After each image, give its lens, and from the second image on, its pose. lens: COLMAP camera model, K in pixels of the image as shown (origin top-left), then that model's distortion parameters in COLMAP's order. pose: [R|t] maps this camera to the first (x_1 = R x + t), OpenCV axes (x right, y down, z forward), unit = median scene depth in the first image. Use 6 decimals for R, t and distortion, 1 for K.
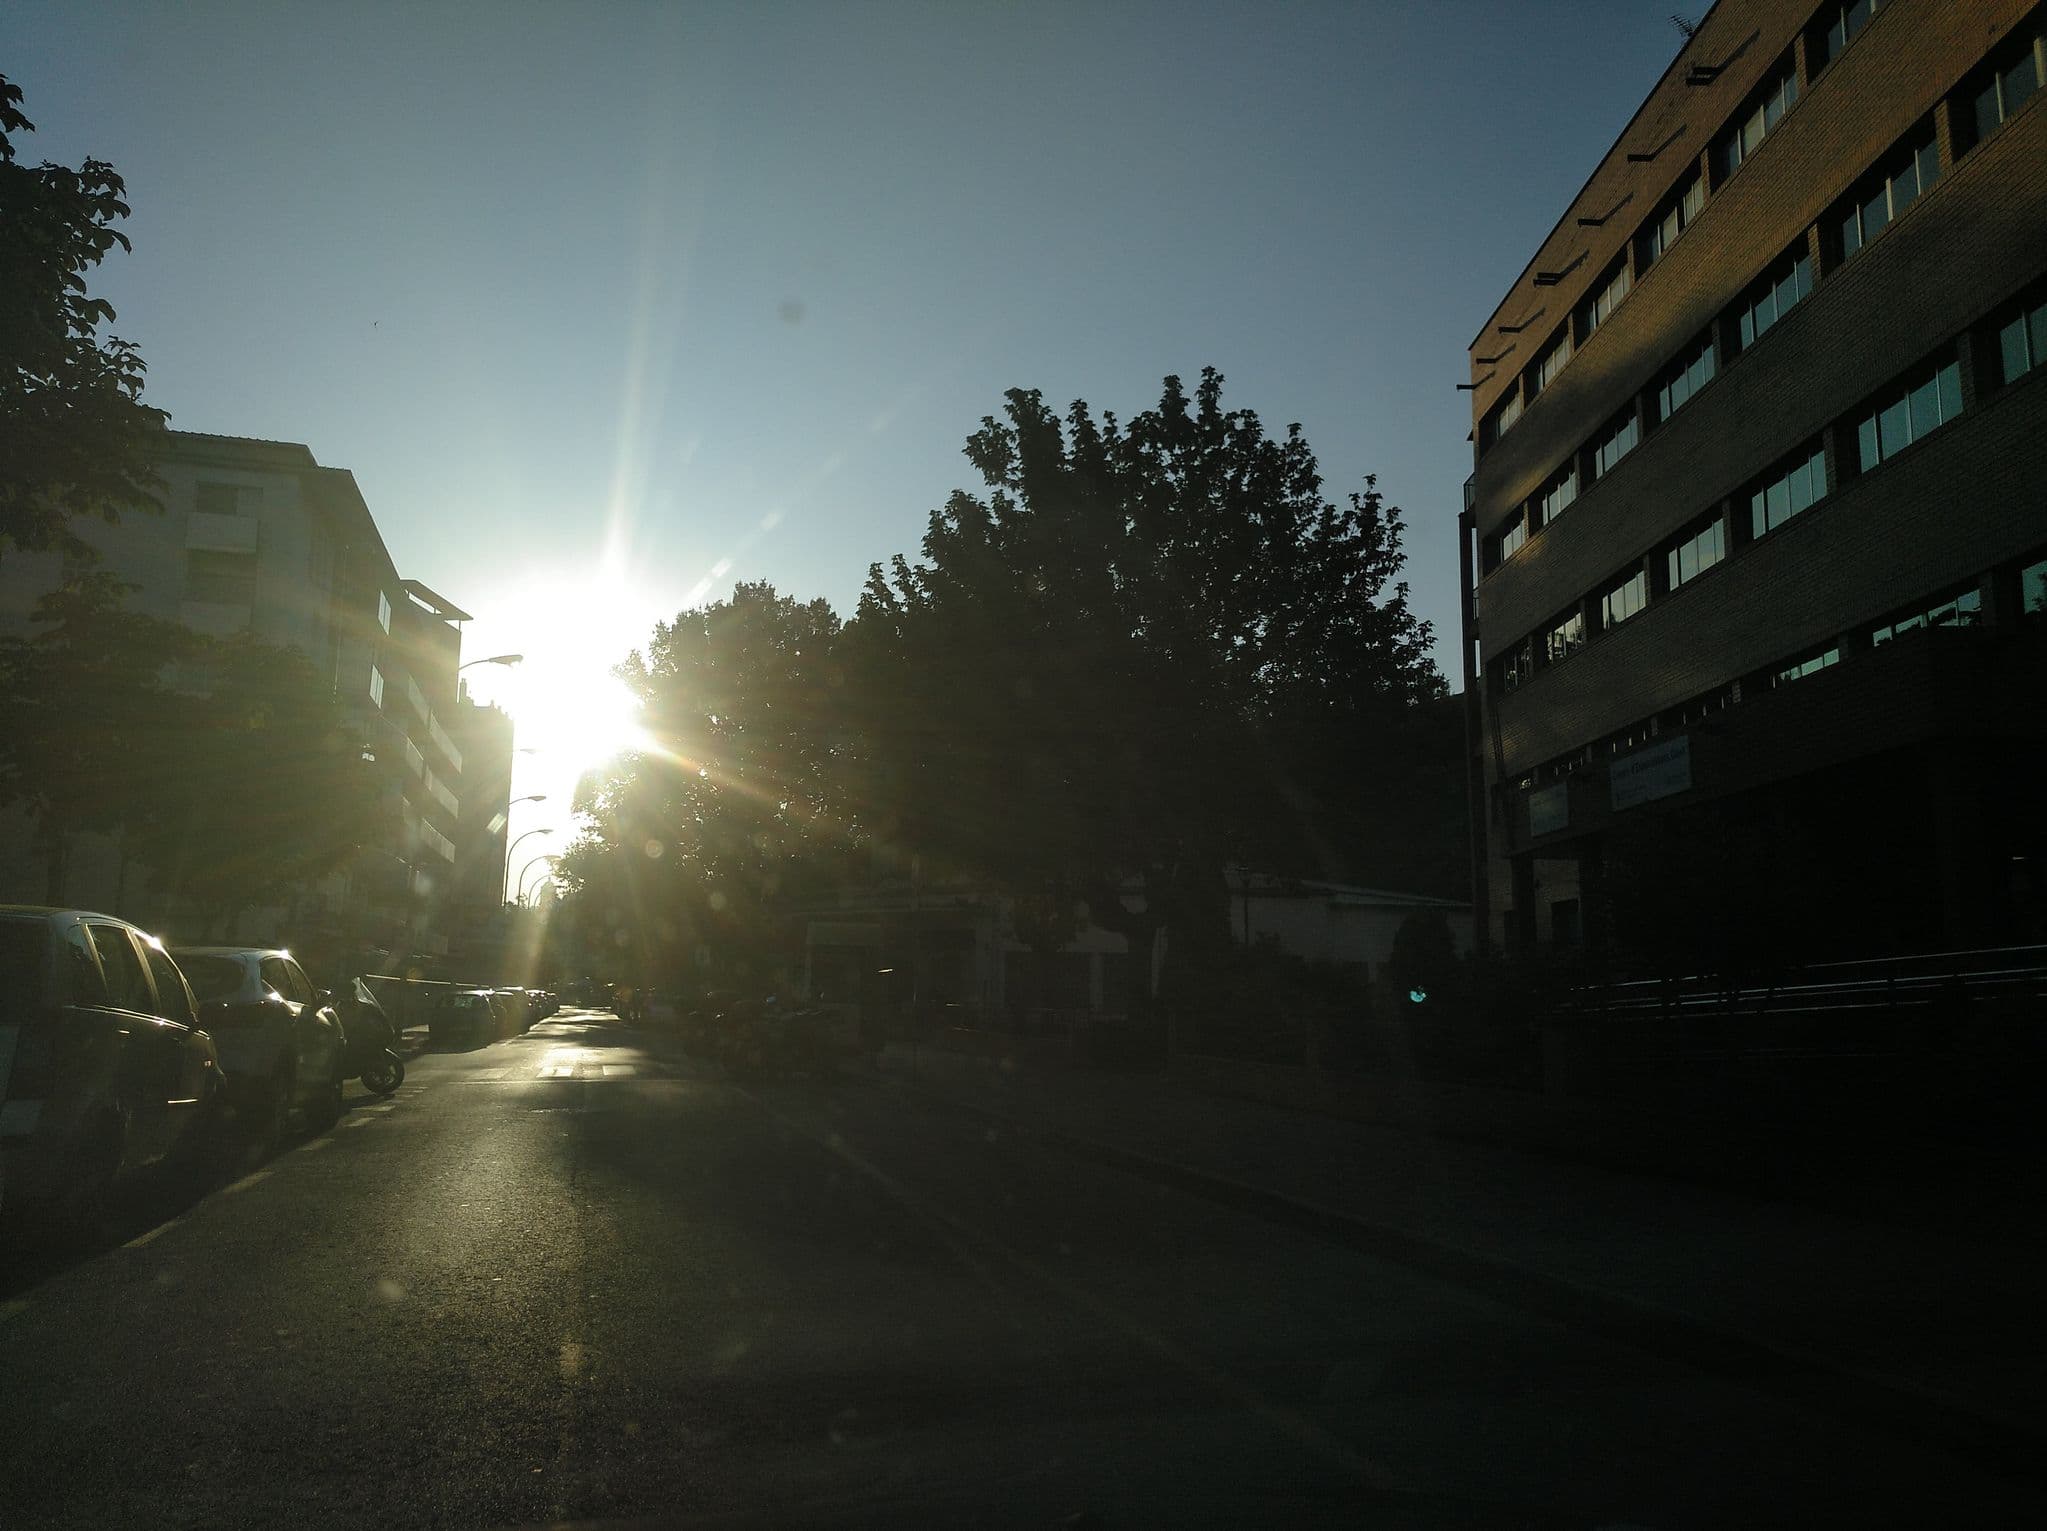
lens RADIAL K [[1686.1, 0, 1023.5], [0, 1686.1, 765.5], [0, 0, 1]] dist [-0.006526, -0.000763]
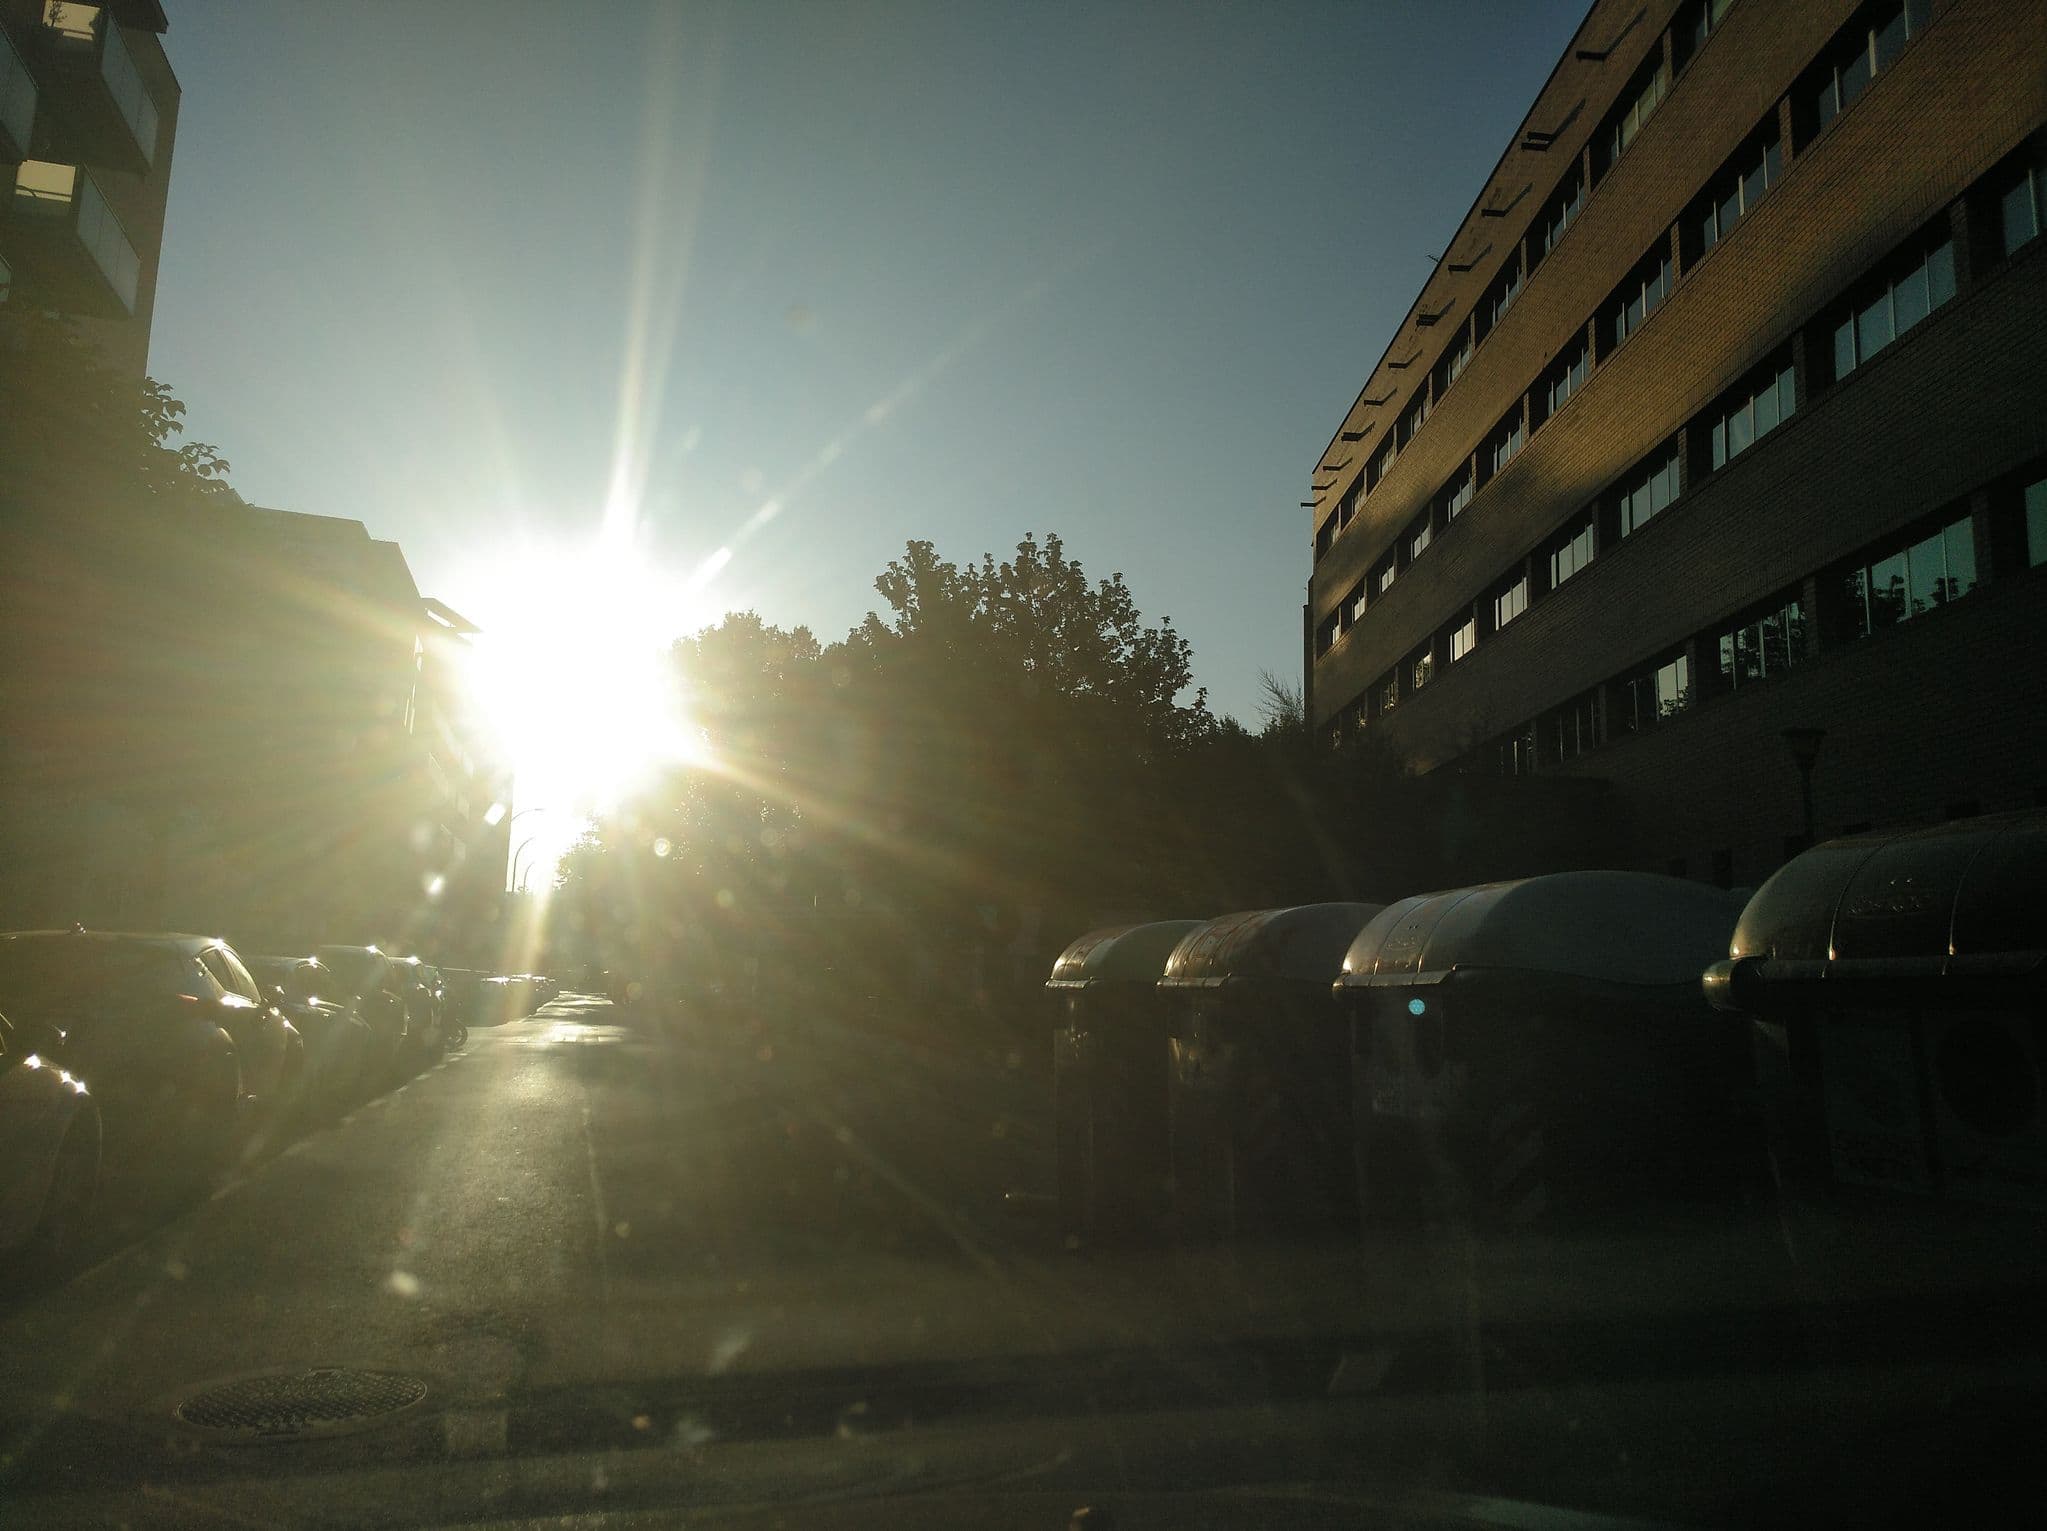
lens RADIAL K [[1695.5, 0, 1073.3], [0, 1695.5, 758.0], [0, 0, 1]] dist [-0.048681, -0.002209]
pose [[0.999441, 0.019285, 0.027323, 0.084689], [-0.019283, 0.999814, -0.000334, -0.049193], [-0.027324, -0.000193, 0.999627, -0.341475]]
